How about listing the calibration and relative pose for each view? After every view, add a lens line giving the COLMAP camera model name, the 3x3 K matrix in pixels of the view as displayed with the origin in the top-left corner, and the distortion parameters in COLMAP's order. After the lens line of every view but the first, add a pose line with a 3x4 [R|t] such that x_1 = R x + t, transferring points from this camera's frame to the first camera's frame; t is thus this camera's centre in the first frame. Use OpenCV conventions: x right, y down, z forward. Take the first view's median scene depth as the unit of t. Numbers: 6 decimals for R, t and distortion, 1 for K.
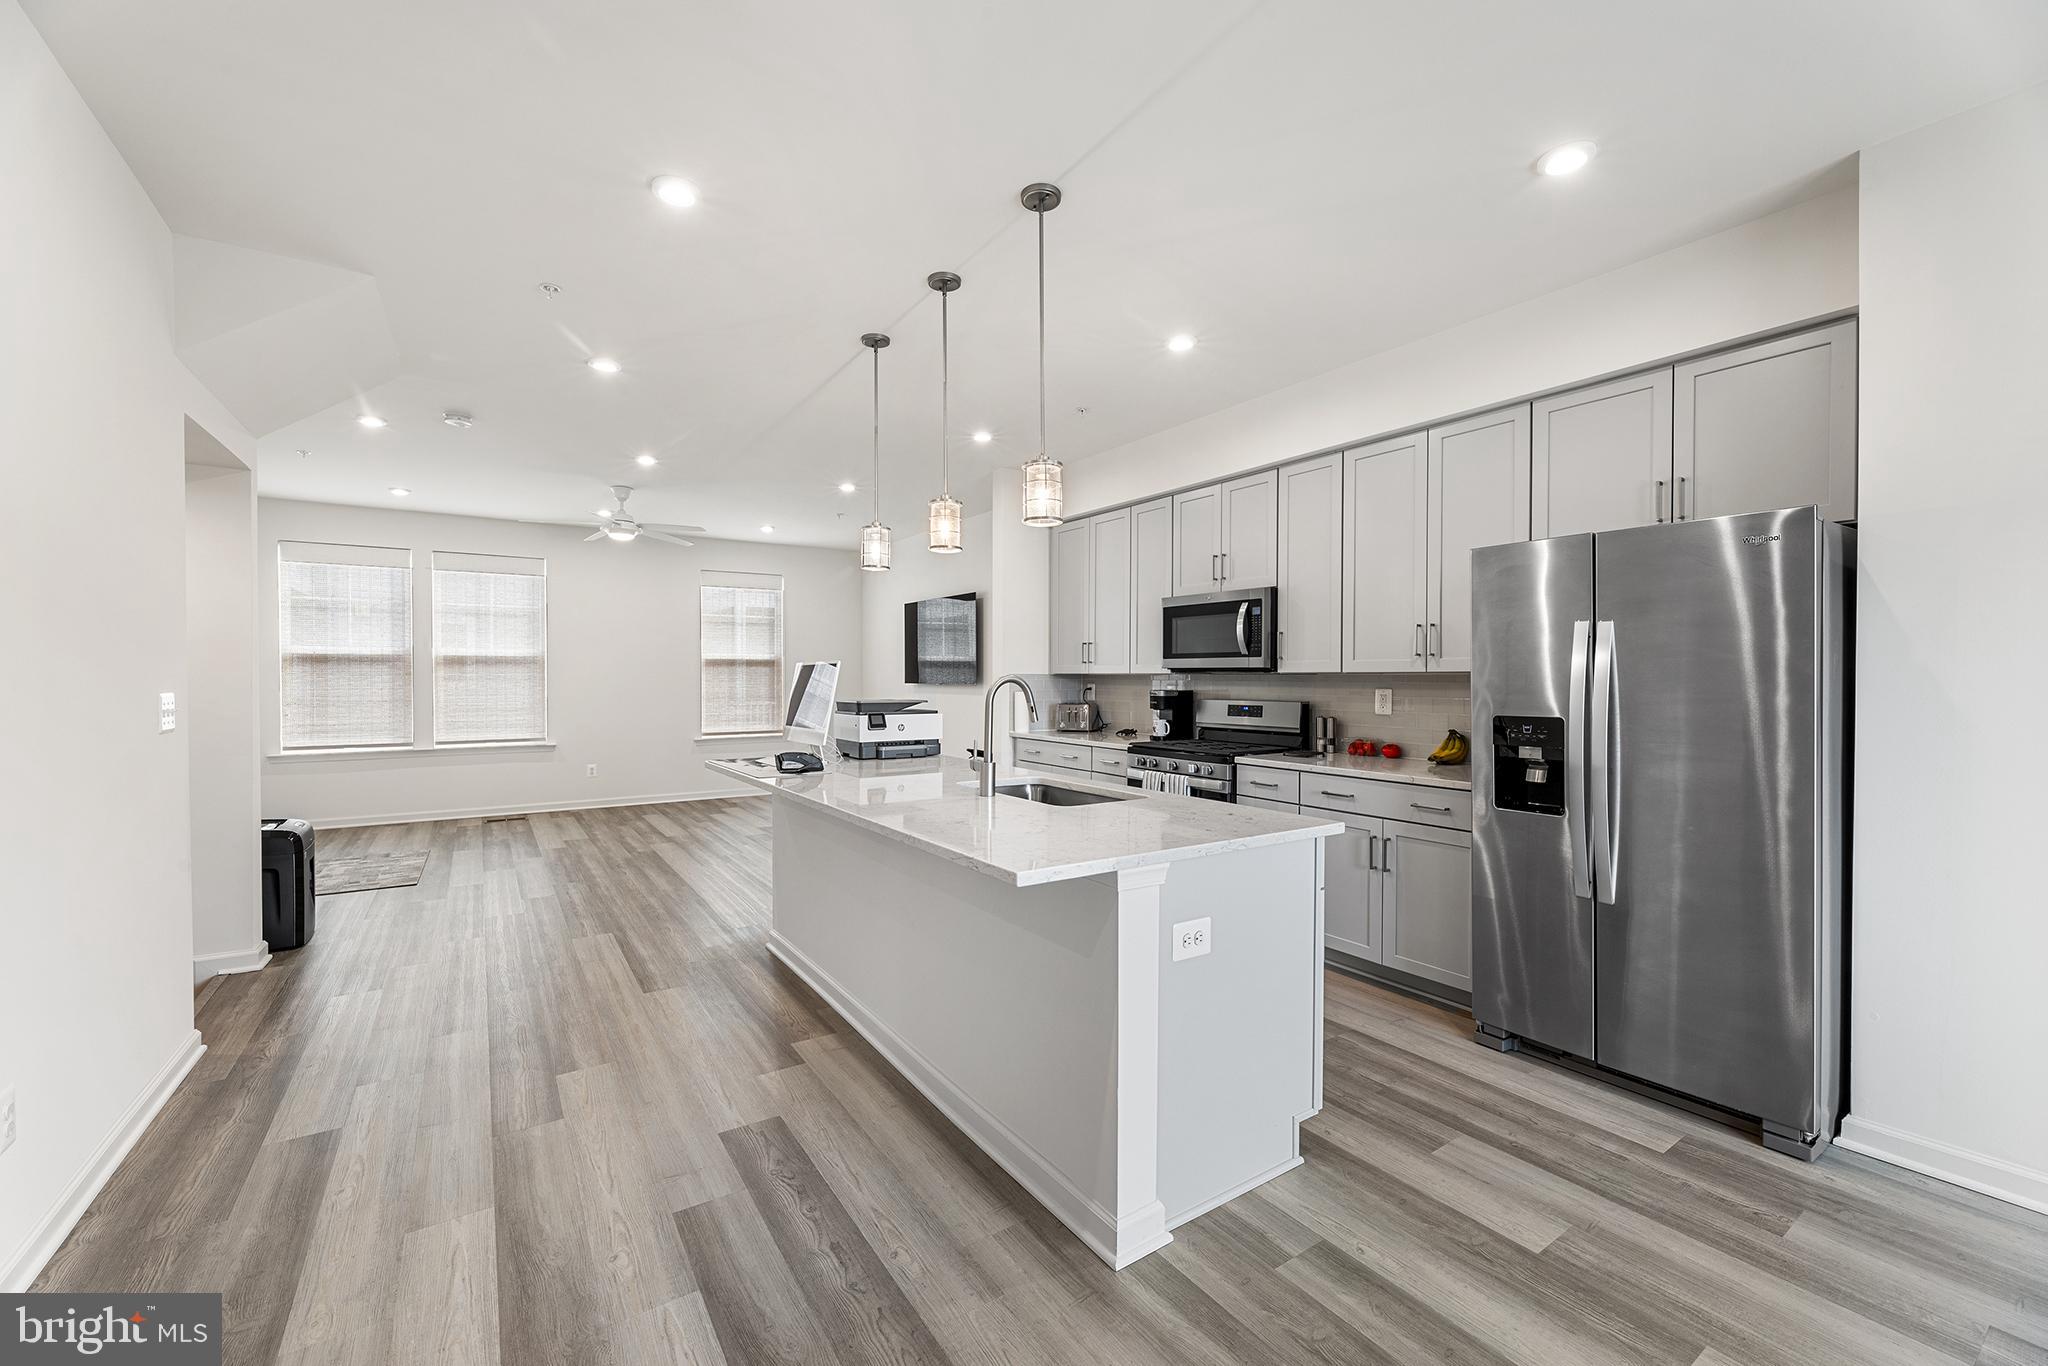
lens RADIAL K [[820.4, 0, 1024.0], [0, 820.4, 683.0], [0, 0, 1]] dist [-0.000527, -0.000078]
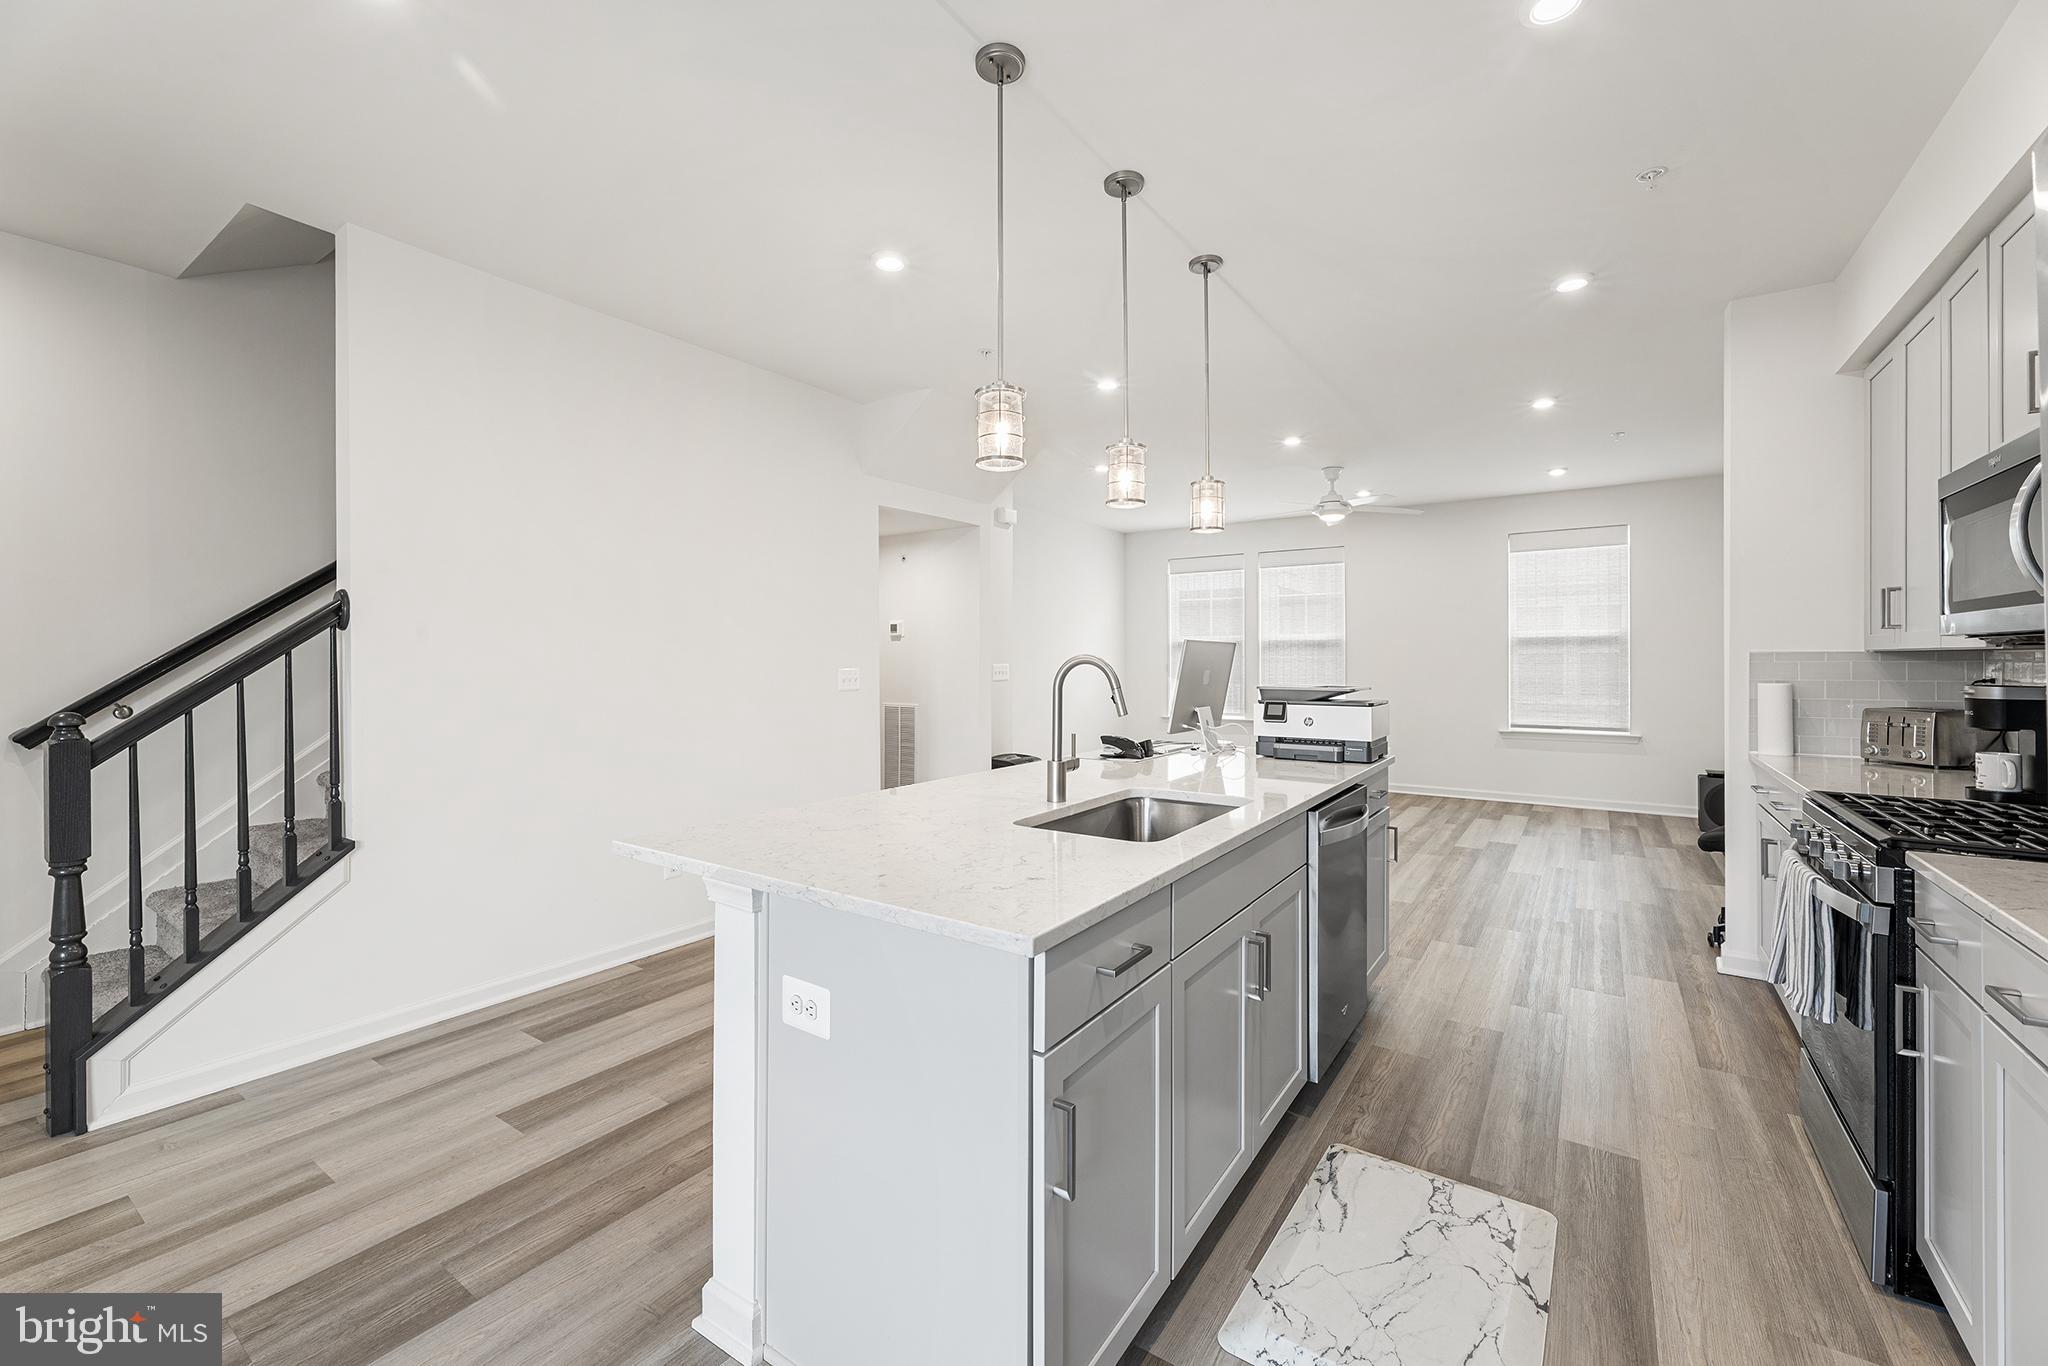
lens RADIAL K [[833.3, 0, 1023.8], [0, 833.3, 655.2], [0, 0, 1]] dist [0.001524, 0.000148]
pose [[0.369333, -0.006343, -0.929275, 0.460411], [-0.005370, 0.999945, -0.008960, -0.000978], [0.929282, 0.008299, 0.369279, 0.421082]]
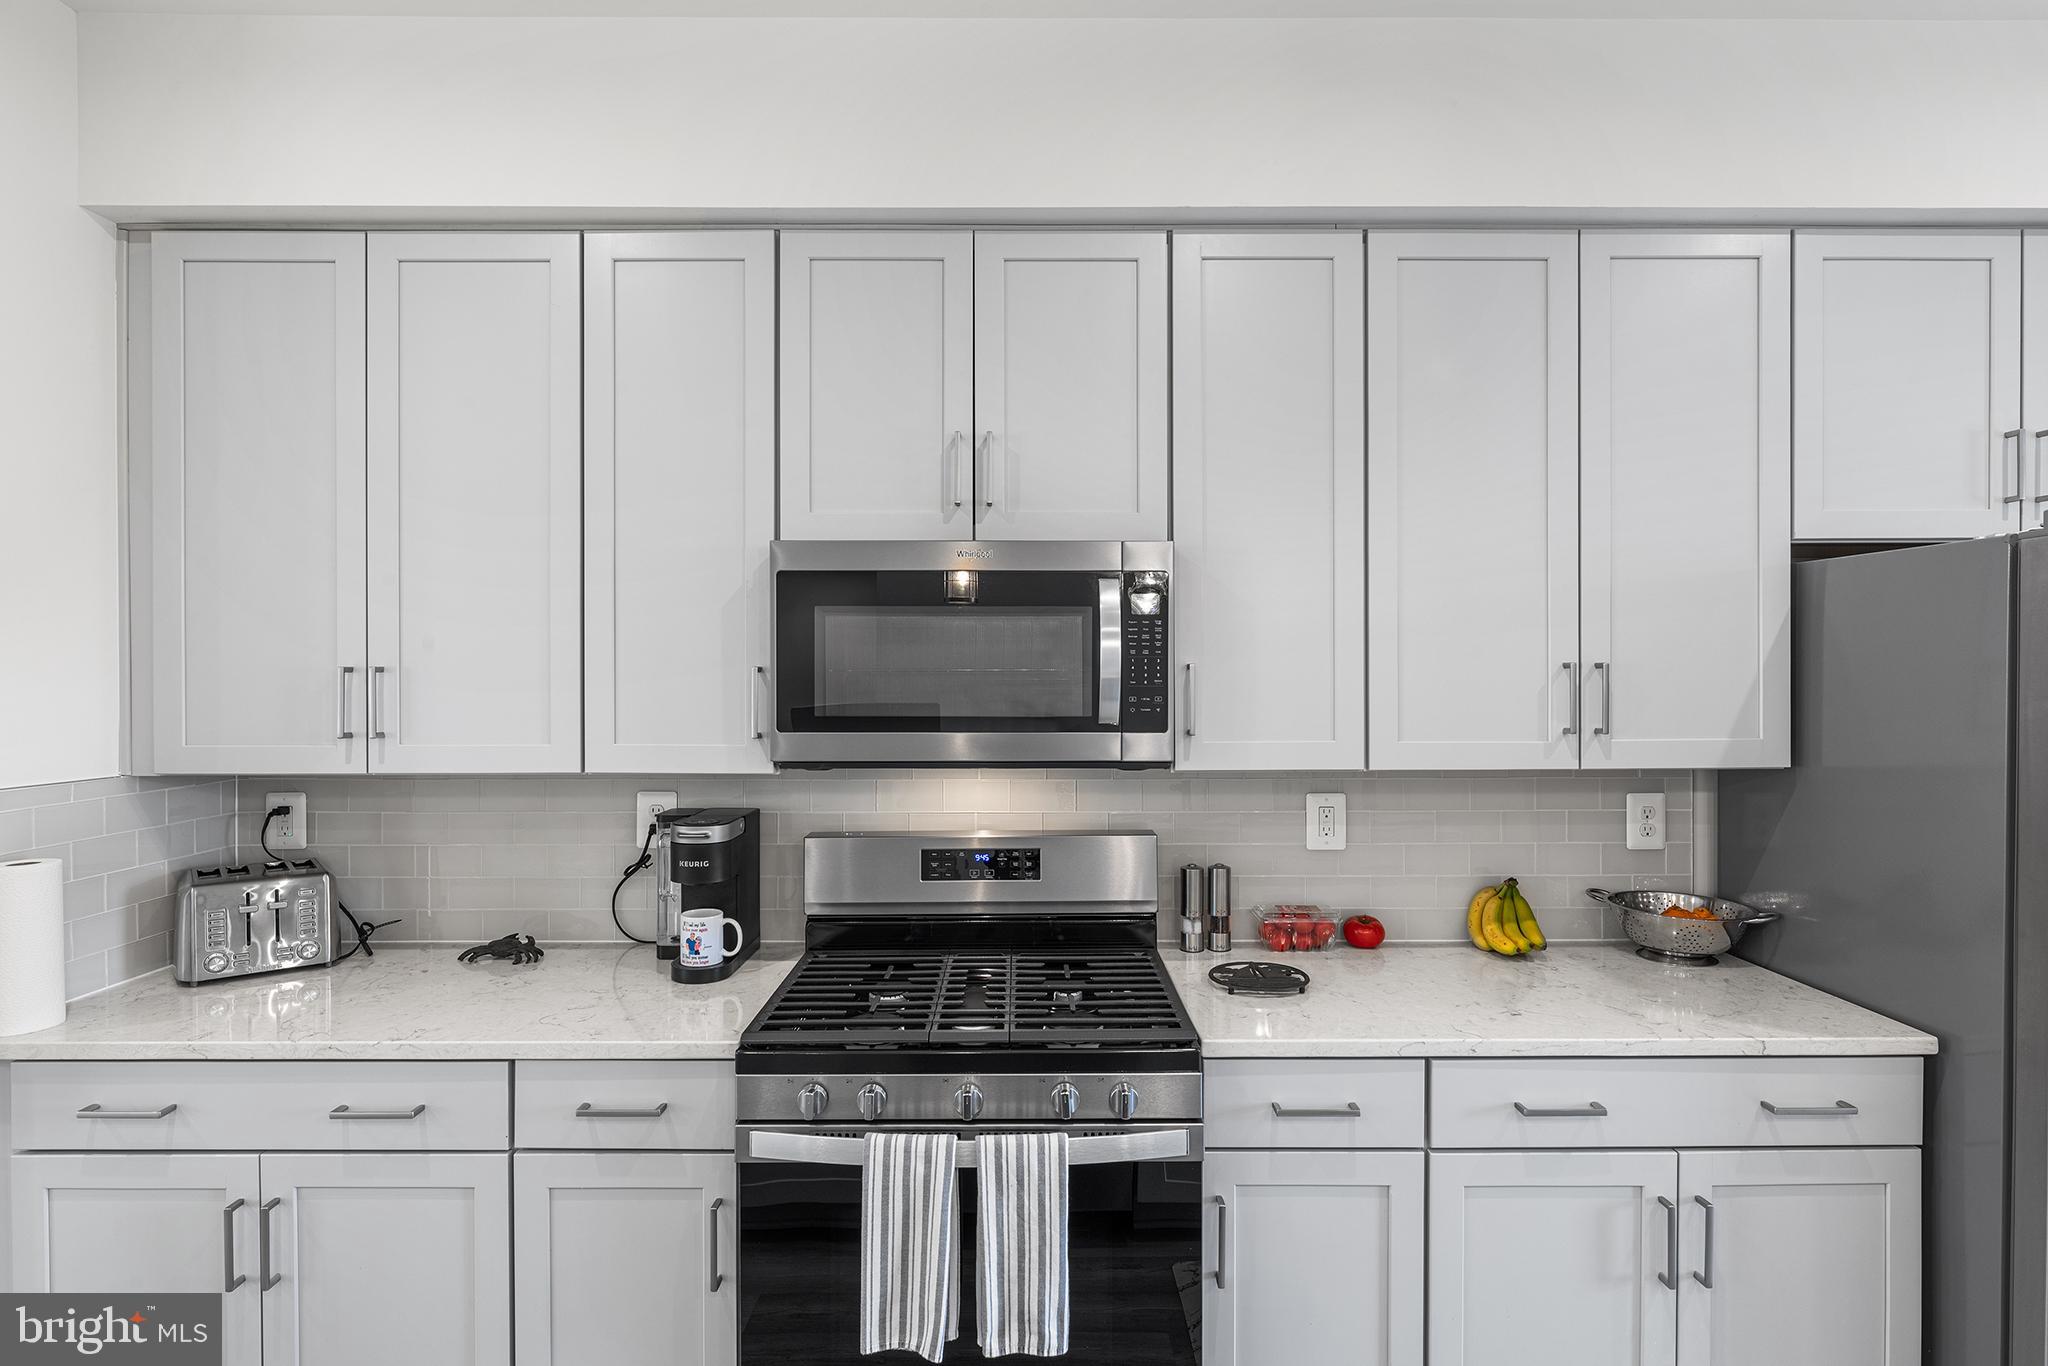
lens RADIAL K [[1171.6, 0, 1024.0], [0, 1171.6, 683.0], [0, 0, 1]] dist [0.000416, -0.000147]
pose [[0.558369, -0.012721, 0.829495, -0.174966], [0.008307, 0.999918, 0.009743, -0.058442], [-0.829551, 0.001450, 0.558429, 0.752313]]
